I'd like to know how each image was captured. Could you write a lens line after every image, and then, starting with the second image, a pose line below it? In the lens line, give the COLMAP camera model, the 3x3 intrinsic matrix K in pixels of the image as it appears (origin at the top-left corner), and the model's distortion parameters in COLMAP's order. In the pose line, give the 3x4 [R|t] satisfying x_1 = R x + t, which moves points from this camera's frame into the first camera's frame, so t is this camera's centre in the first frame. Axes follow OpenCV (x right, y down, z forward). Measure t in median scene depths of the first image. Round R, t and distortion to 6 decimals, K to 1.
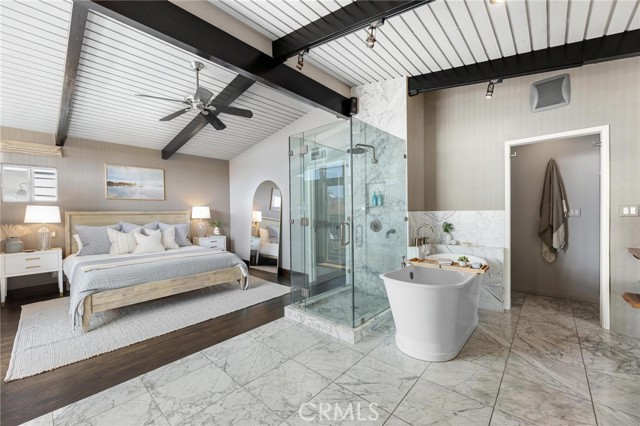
lens RADIAL K [[251.7, 0, 320.7], [0, 251.7, 211.3], [0, 0, 1]] dist [-0.000654, 0.000184]
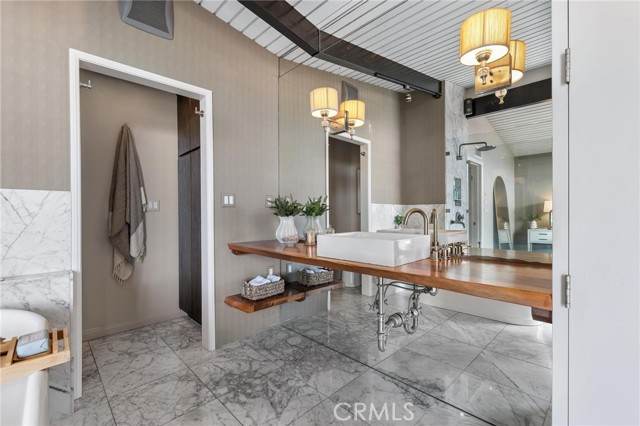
lens RADIAL K [[279.0, 0, 320.3], [0, 279.0, 217.2], [0, 0, 1]] dist [-0.000850, -0.000141]
pose [[0.059768, 0.002553, 0.998209, 0.233274], [0.002514, 0.999993, -0.002708, 0.046582], [-0.998209, 0.002671, 0.059761, 0.494246]]
